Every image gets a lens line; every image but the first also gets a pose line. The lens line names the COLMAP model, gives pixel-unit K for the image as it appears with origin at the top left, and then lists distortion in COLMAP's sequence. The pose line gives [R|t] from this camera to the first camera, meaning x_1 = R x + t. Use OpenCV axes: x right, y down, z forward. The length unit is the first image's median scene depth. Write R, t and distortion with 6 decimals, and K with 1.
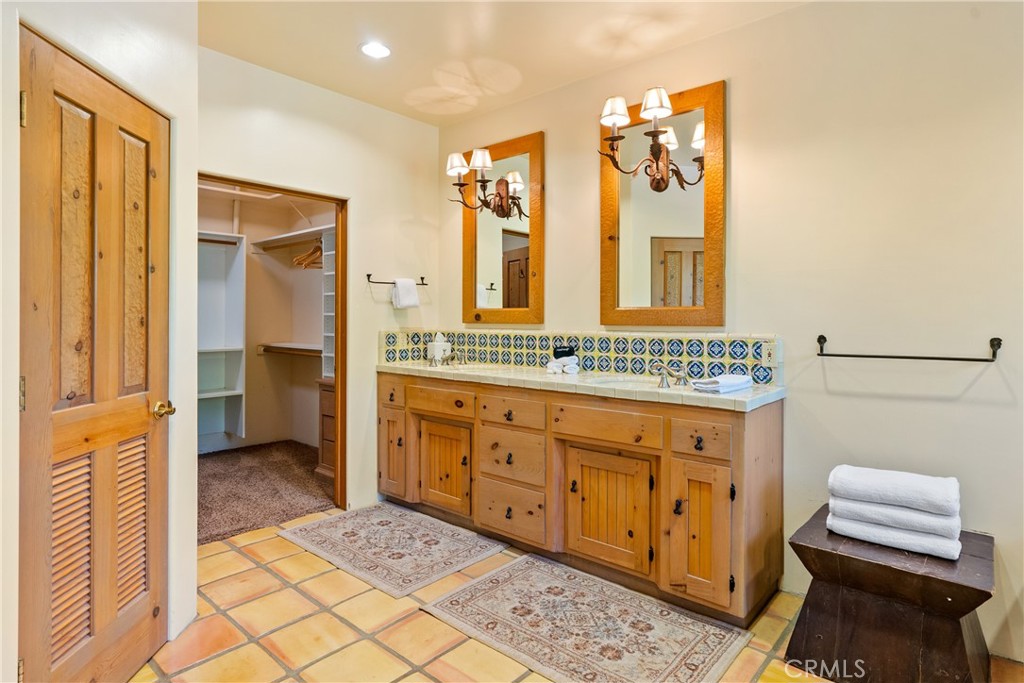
lens RADIAL K [[544.4, 0, 516.2], [0, 544.4, 335.9], [0, 0, 1]] dist [0.003639, 0.000217]
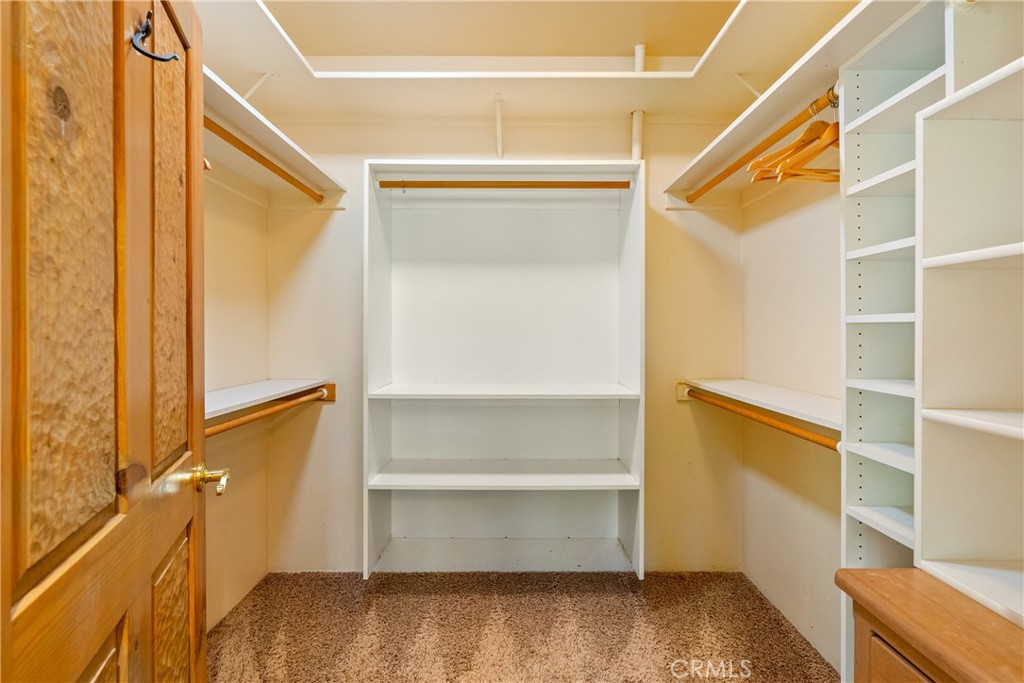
lens RADIAL K [[468.5, 0, 516.2], [0, 468.5, 341.2], [0, 0, 1]] dist [-0.004548, 0.000073]
pose [[0.667502, -0.002776, -0.744603, -0.261909], [-0.013217, 0.999791, -0.015576, -0.017616], [0.744491, 0.020238, 0.667326, 0.634700]]
